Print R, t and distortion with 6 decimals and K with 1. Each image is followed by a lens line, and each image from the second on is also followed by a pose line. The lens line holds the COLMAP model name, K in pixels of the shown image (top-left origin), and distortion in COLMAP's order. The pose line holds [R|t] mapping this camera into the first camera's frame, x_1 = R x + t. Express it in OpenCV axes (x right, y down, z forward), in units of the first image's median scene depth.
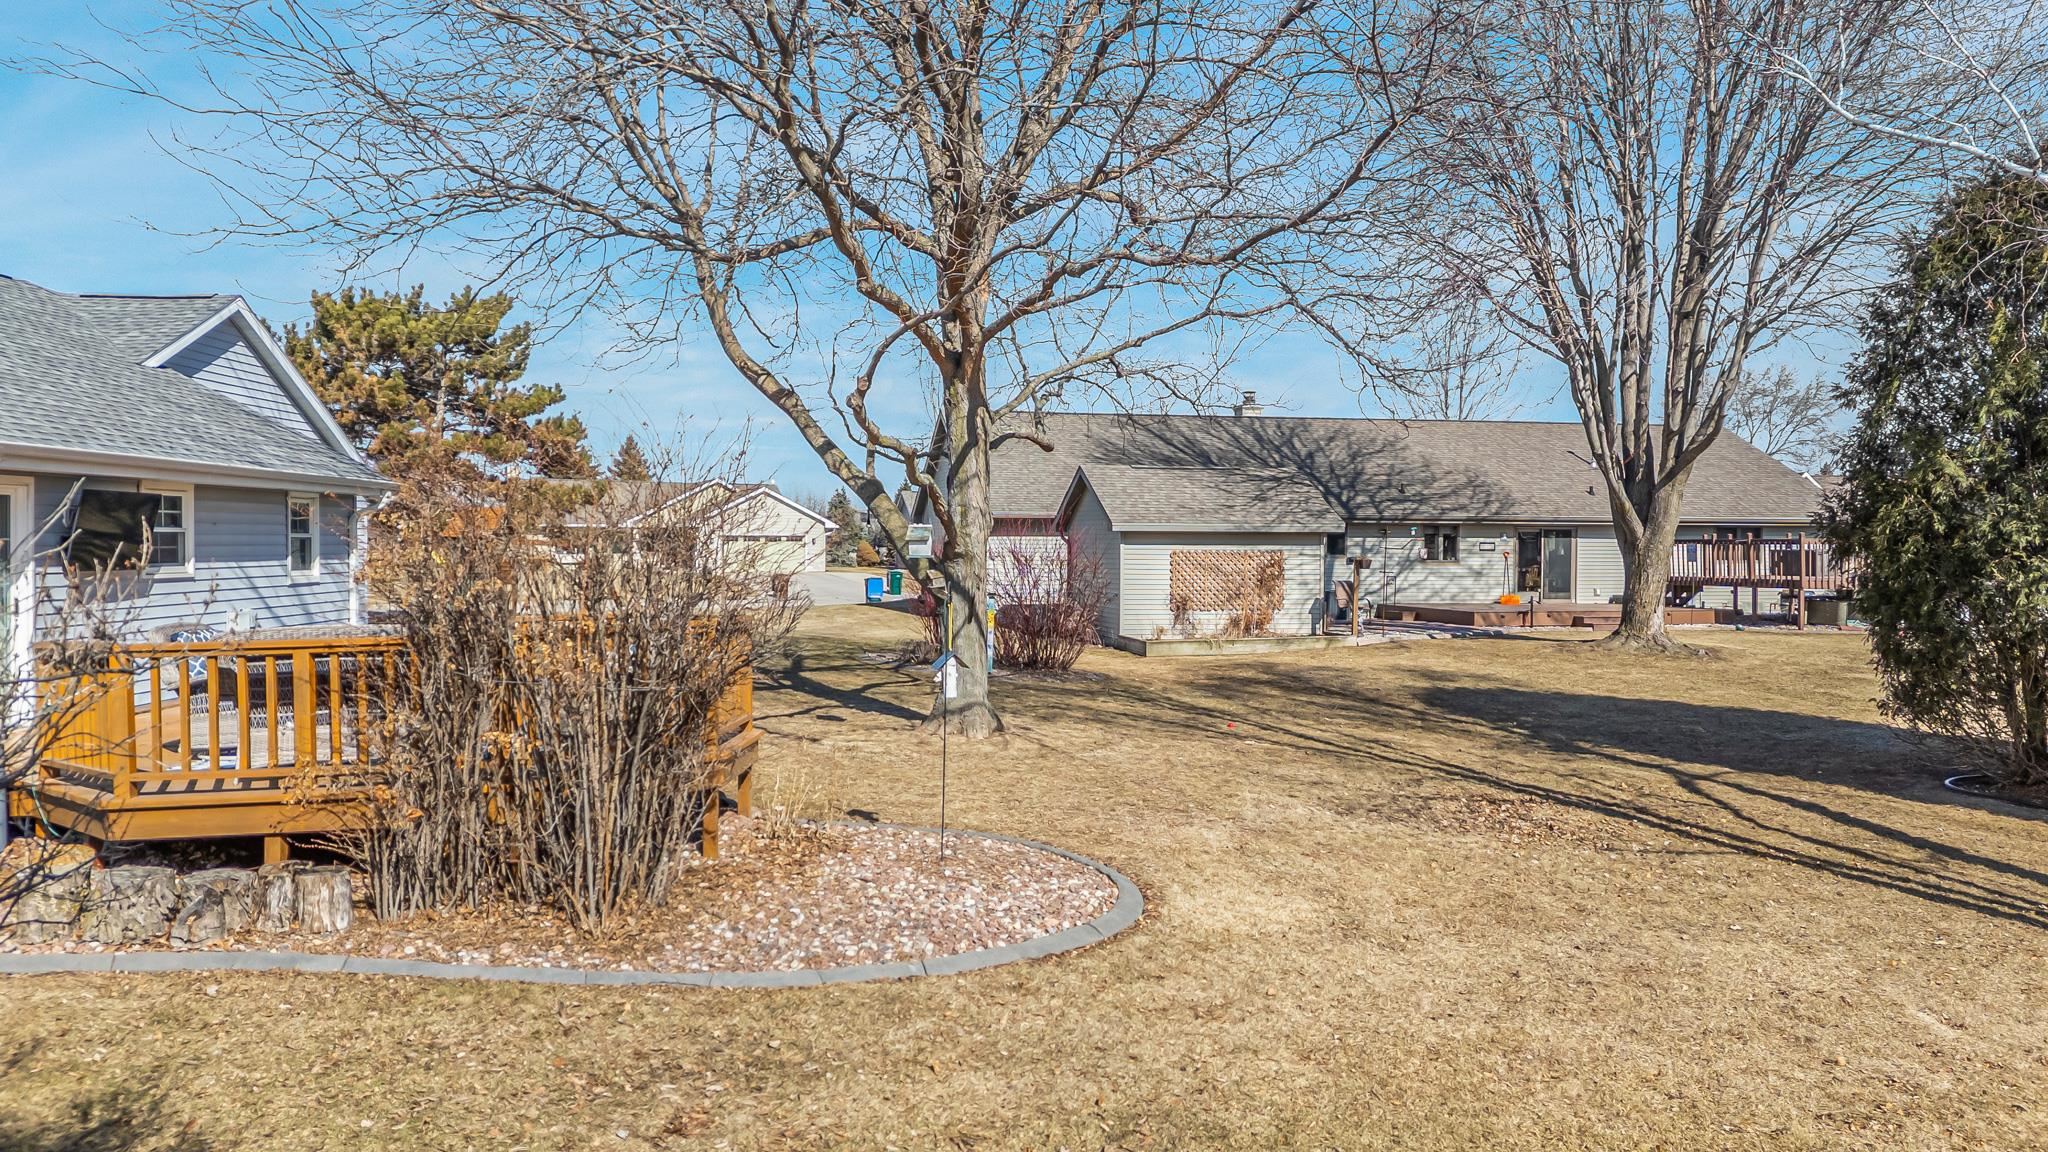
lens RADIAL K [[1439.0, 0, 1074.2], [0, 1439.0, 611.5], [0, 0, 1]] dist [0.075919, -0.067246]
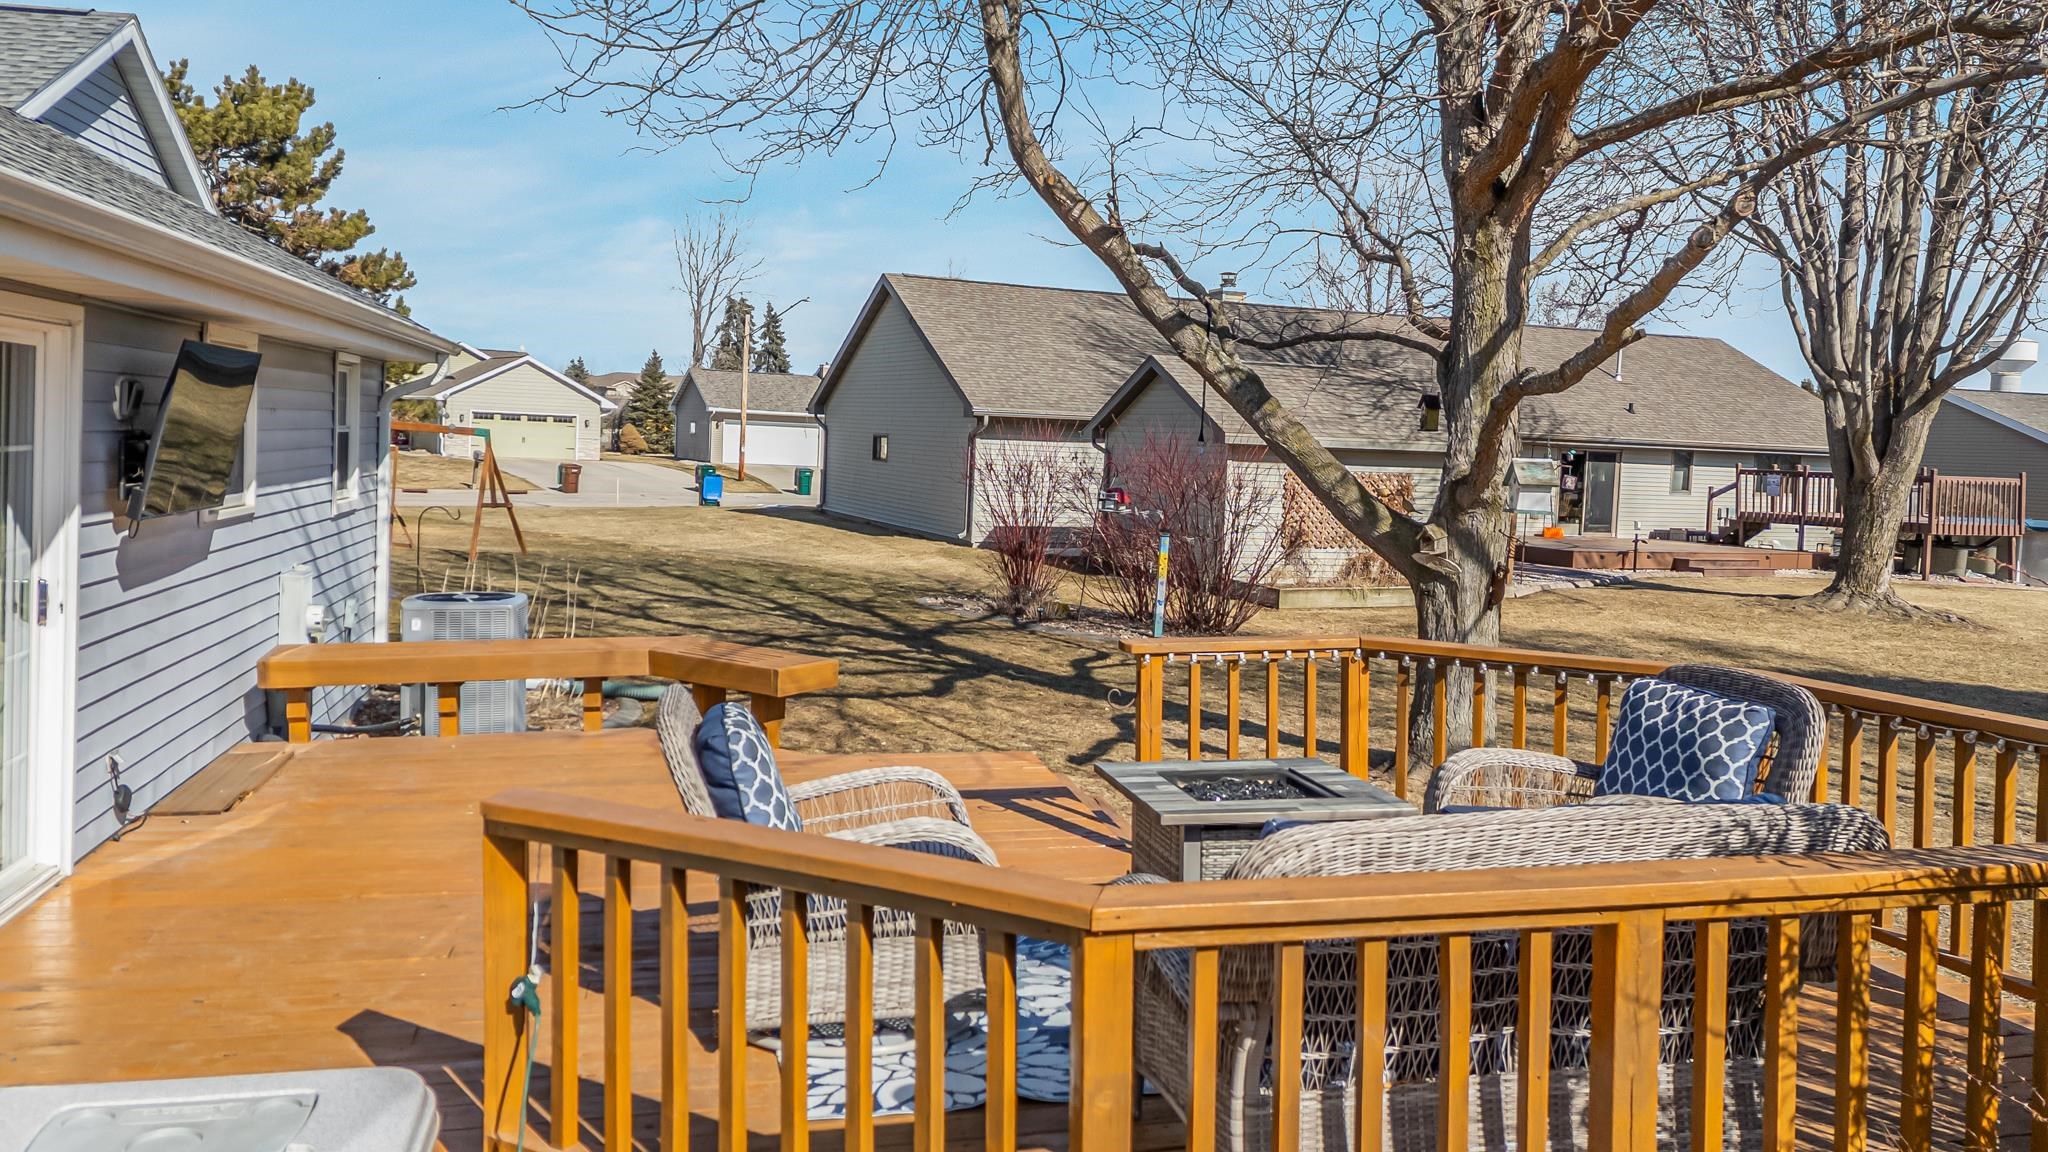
lens RADIAL K [[1517.2, 0, 1025.3], [0, 1517.2, 553.0], [0, 0, 1]] dist [0.081580, -0.077133]
pose [[0.984029, 0.023393, 0.176467, -0.191930], [-0.028881, 0.999174, 0.028597, -0.014843], [-0.175652, -0.033237, 0.983891, 0.185066]]
